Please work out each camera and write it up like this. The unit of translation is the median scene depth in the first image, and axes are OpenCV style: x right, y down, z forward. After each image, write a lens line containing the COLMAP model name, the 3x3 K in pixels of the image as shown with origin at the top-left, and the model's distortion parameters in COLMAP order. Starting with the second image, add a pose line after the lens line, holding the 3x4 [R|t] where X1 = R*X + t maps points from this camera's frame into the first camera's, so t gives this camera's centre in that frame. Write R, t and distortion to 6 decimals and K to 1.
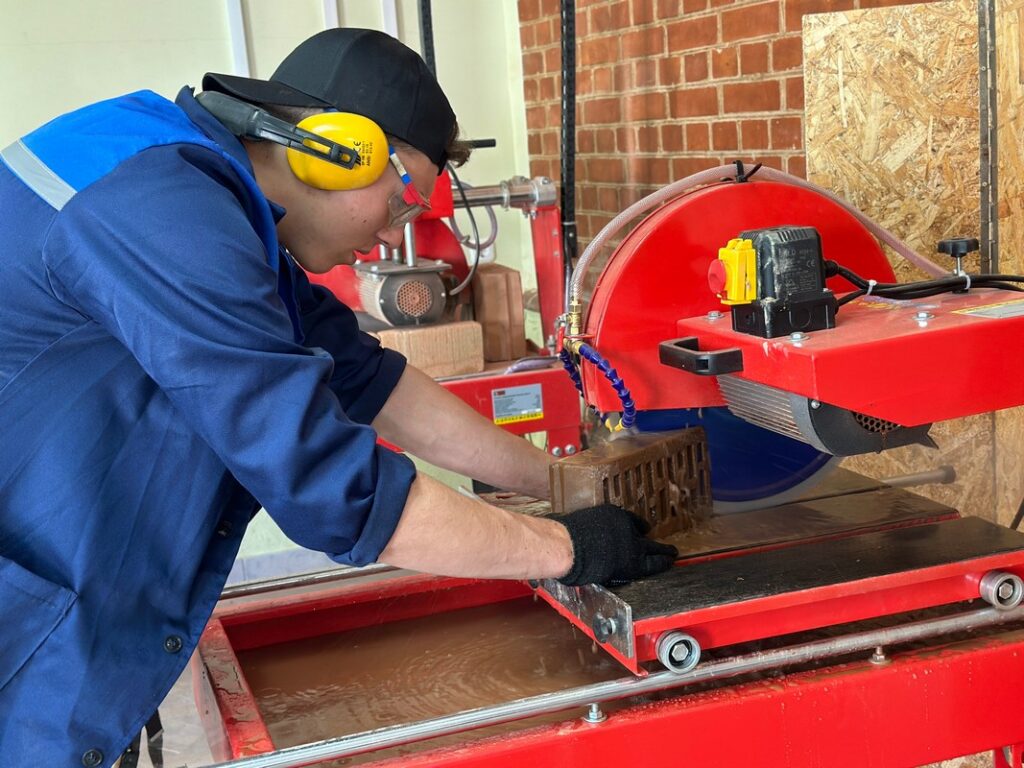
lens RADIAL K [[1407.7, 0, 512.0], [0, 1407.7, 384.0], [0, 0, 1]] dist [0.098286, -0.030970]
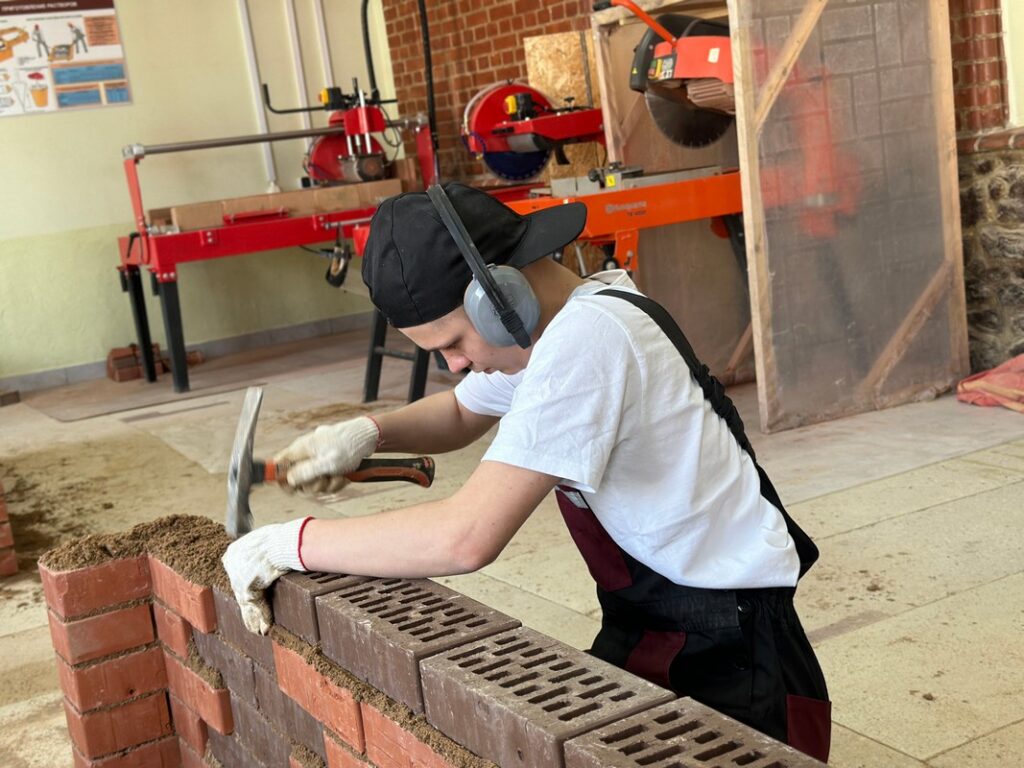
lens RADIAL K [[1407.7, 0, 512.0], [0, 1407.7, 384.0], [0, 0, 1]] dist [0.098286, -0.030970]
pose [[0.984002, -0.080070, 0.159151, -0.296626], [0.083741, 0.996351, -0.016481, 0.431994], [-0.157251, 0.029545, 0.987117, -1.613735]]
